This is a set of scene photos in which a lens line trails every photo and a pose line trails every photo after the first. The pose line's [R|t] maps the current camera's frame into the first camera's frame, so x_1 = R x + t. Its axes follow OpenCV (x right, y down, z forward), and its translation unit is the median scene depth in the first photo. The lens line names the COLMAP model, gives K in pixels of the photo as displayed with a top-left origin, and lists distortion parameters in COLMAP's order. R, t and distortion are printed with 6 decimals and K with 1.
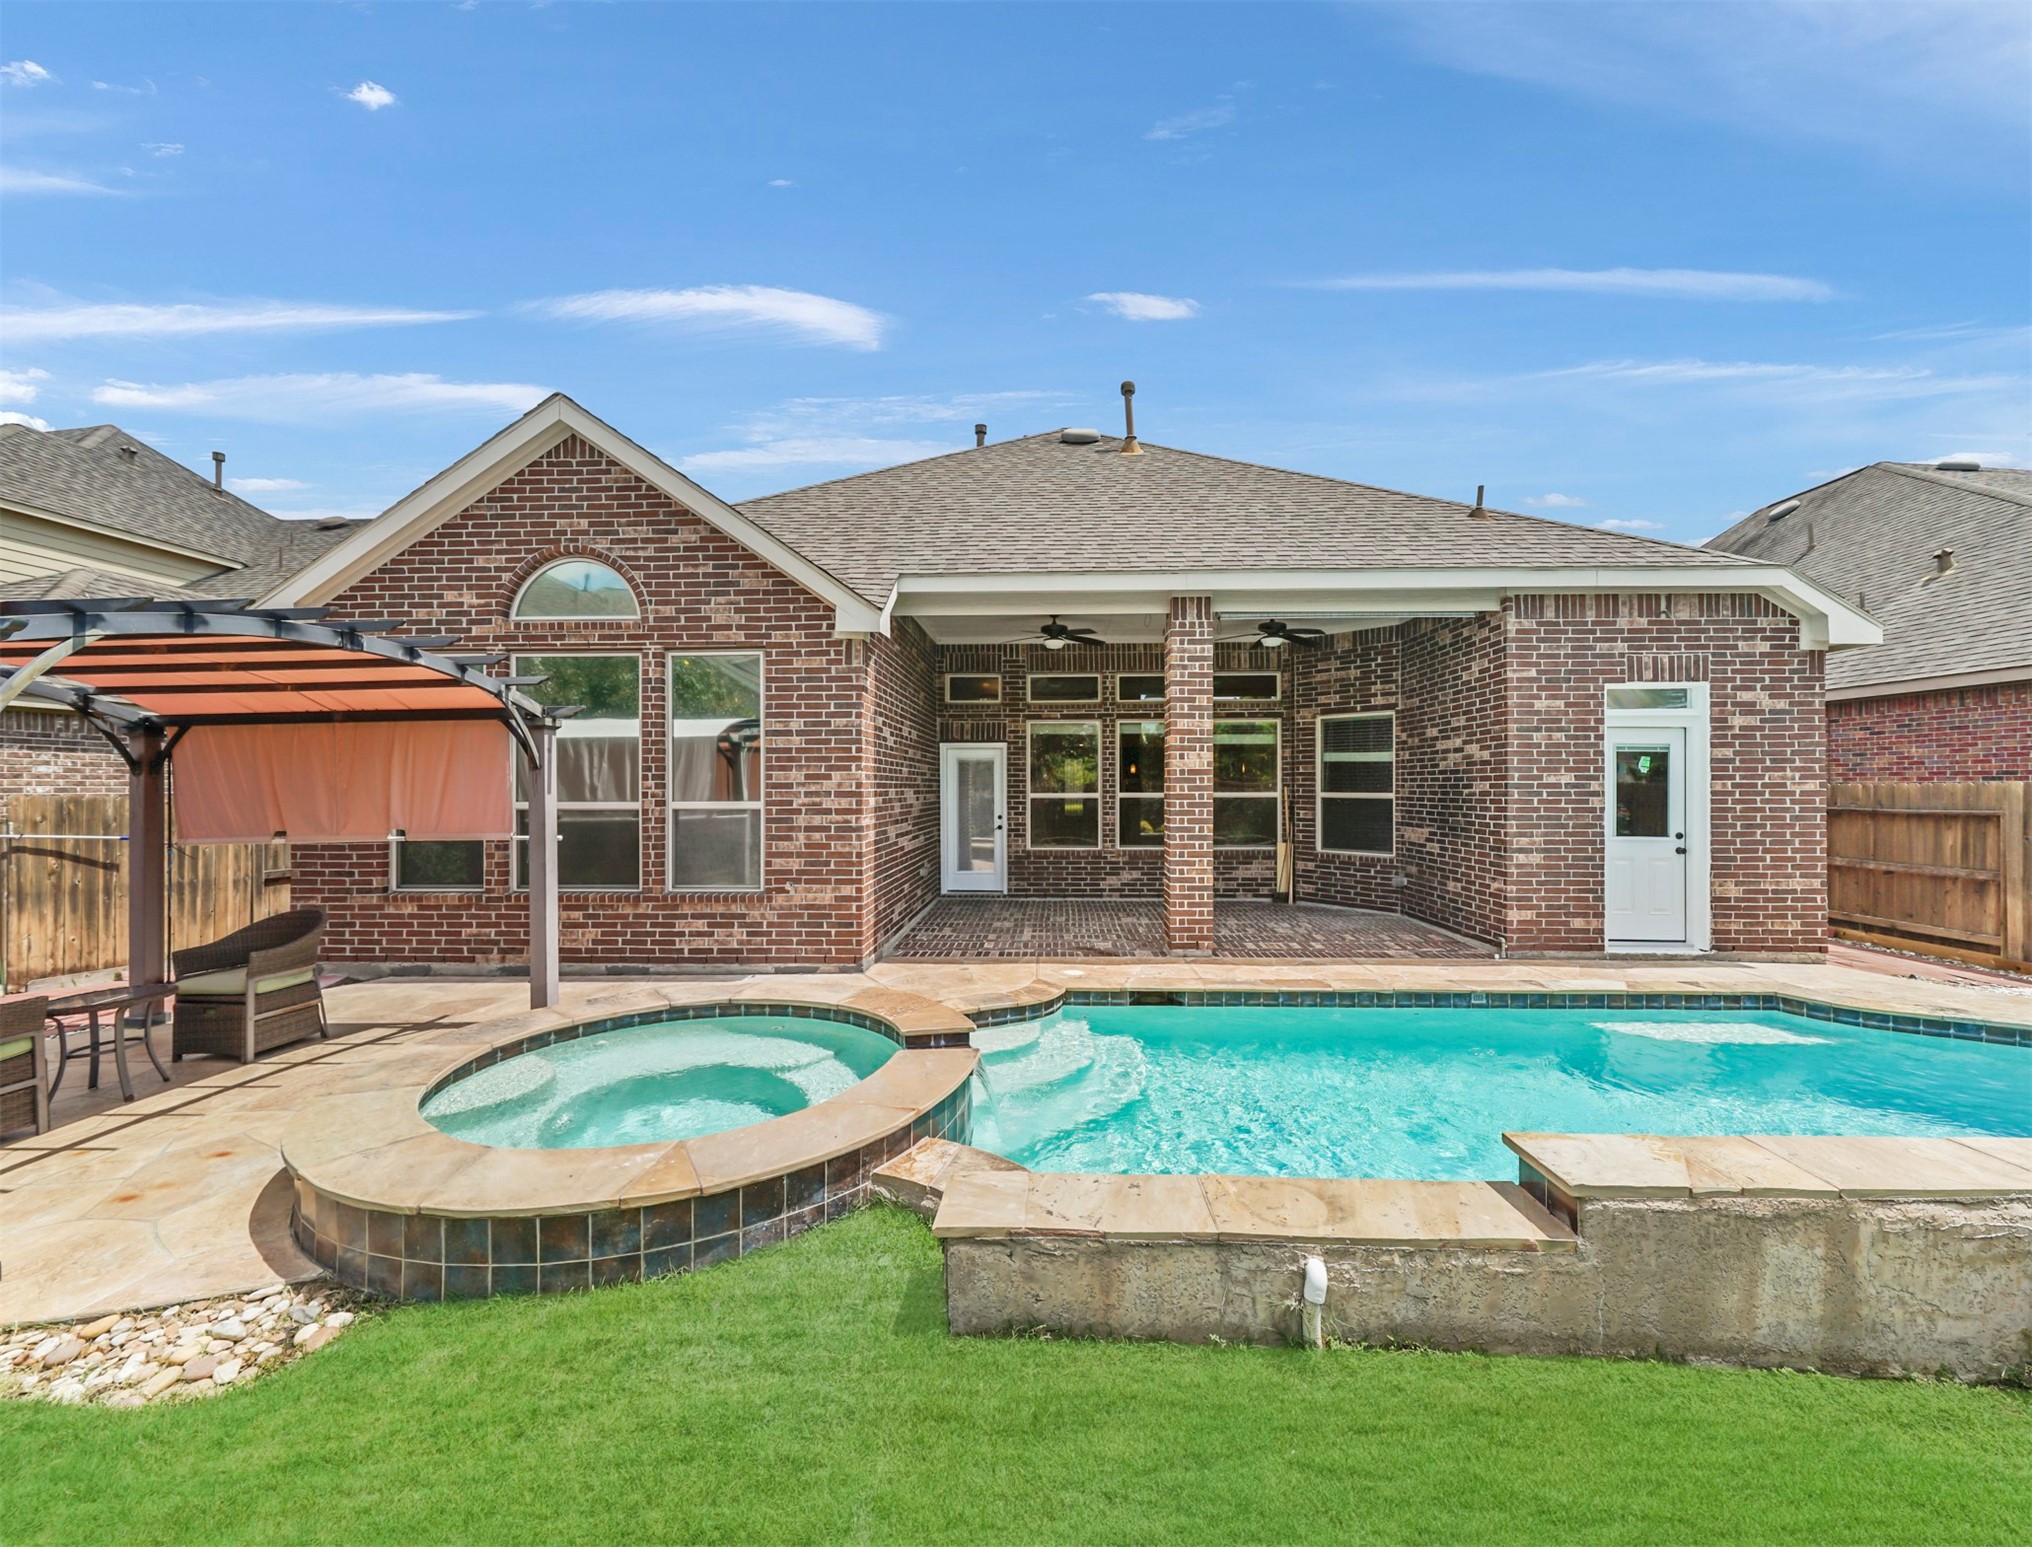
lens RADIAL K [[722.0, 0, 1019.2], [0, 722.0, 787.2], [0, 0, 1]] dist [0.003161, 0.000045]
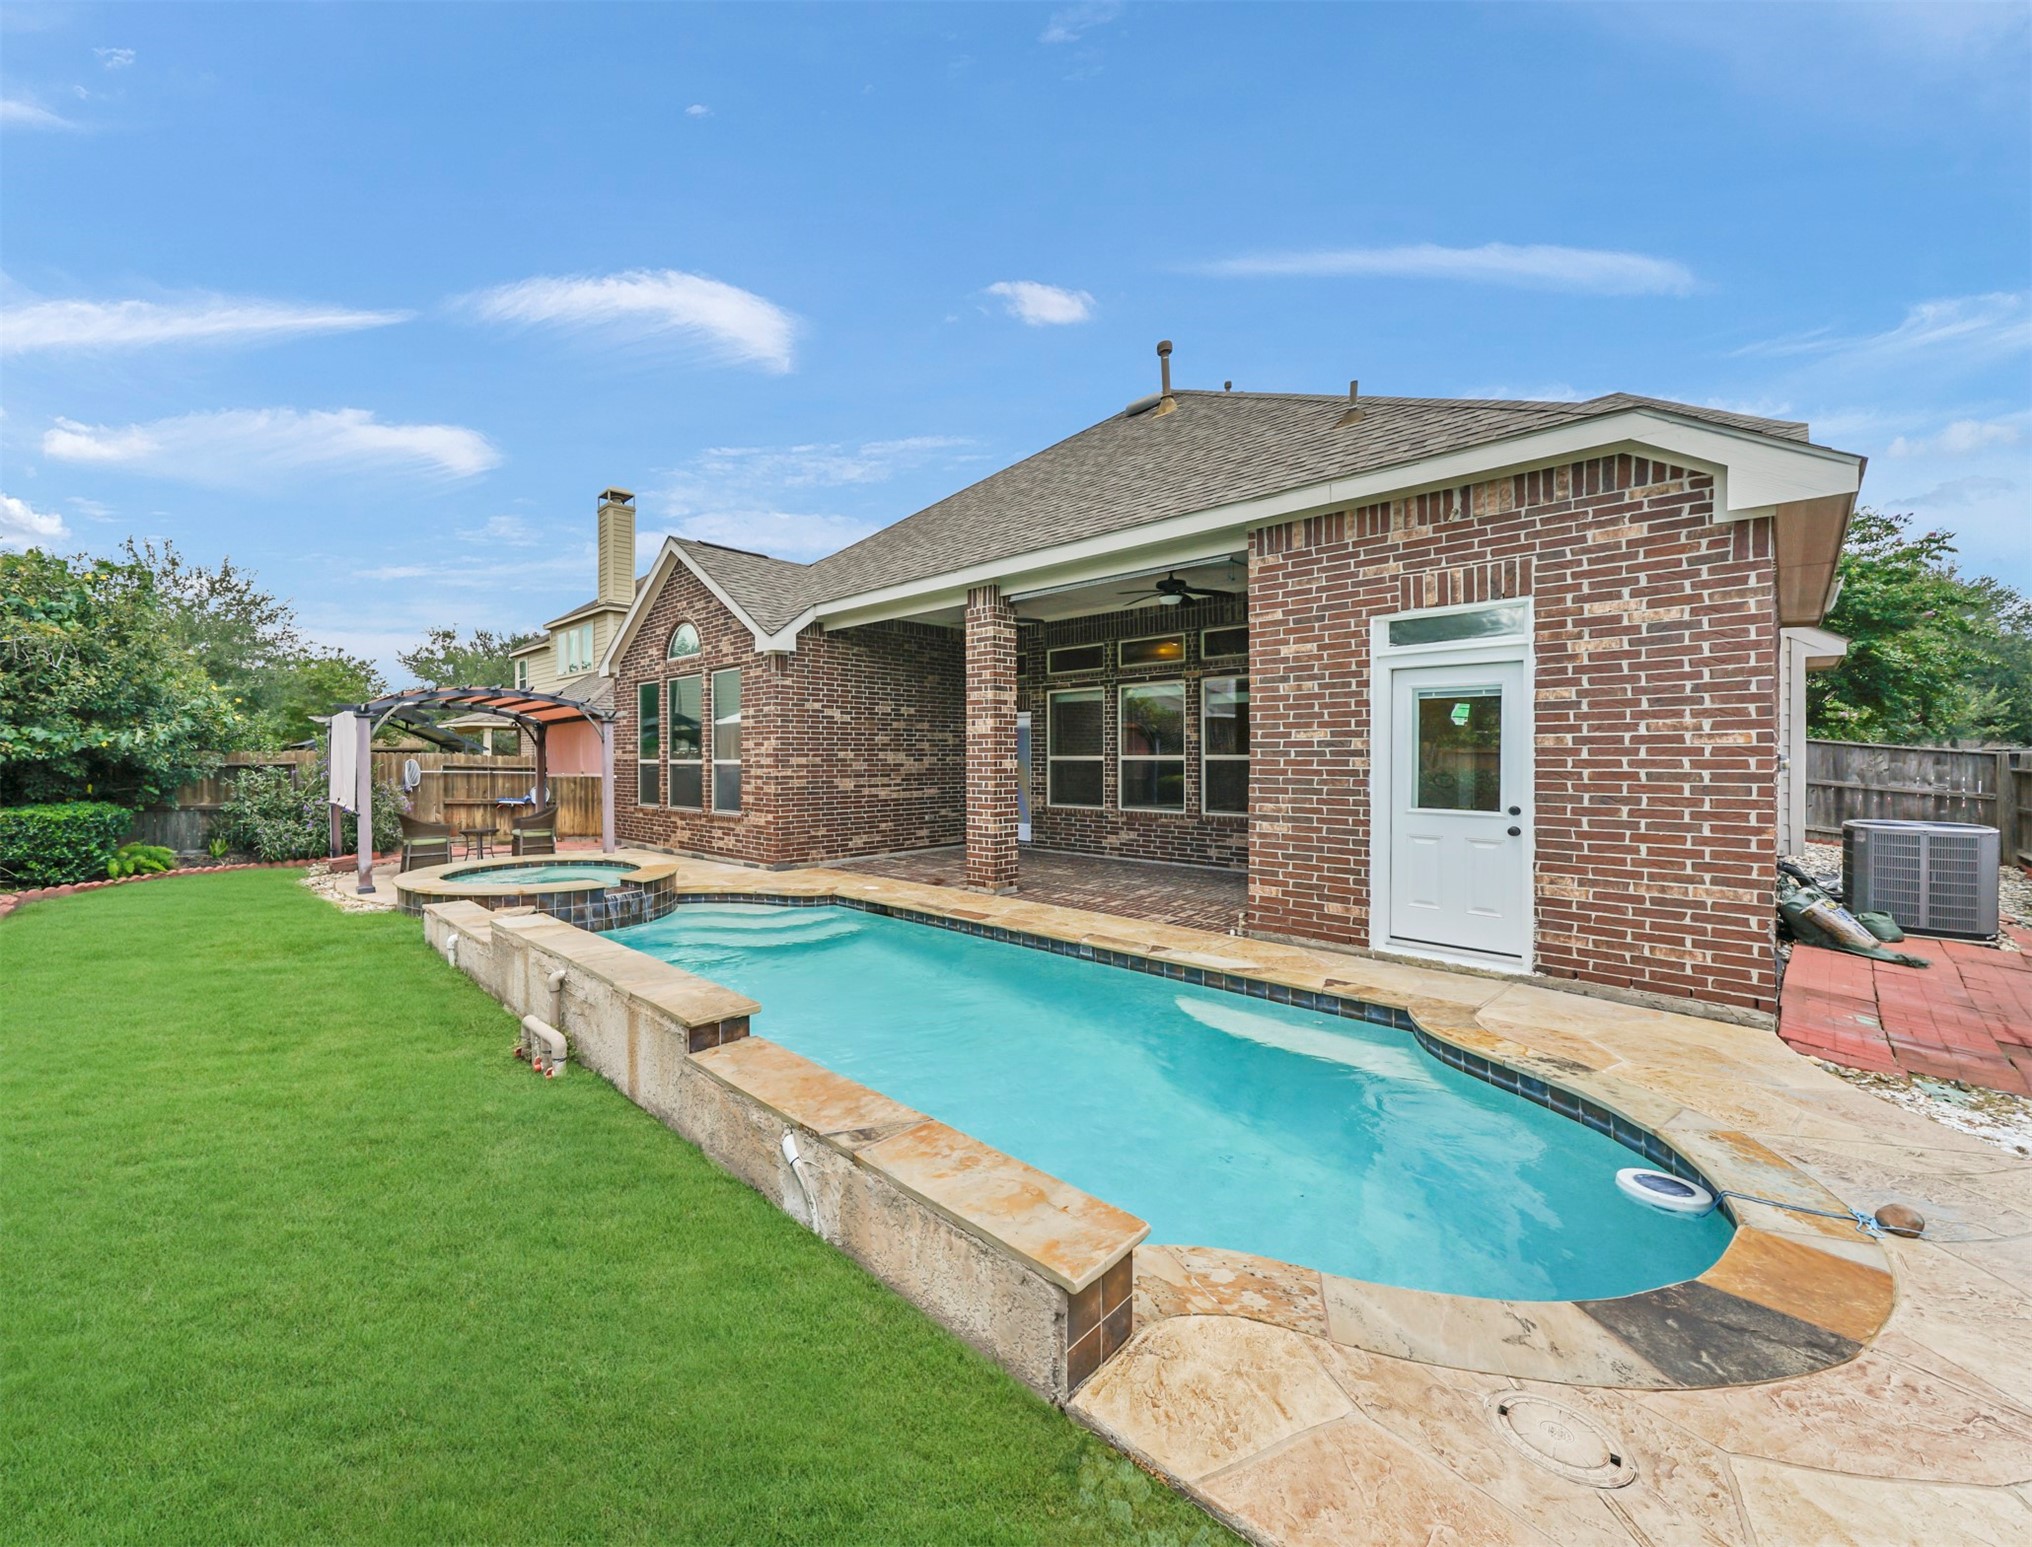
lens RADIAL K [[783.8, 0, 999.2], [0, 783.8, 762.7], [0, 0, 1]] dist [0.011647, 0.000175]
pose [[0.743127, 0.003793, -0.669140, 1.088139], [0.003843, 0.999943, 0.009936, 0.009316], [0.669139, -0.009955, 0.743070, 0.070377]]
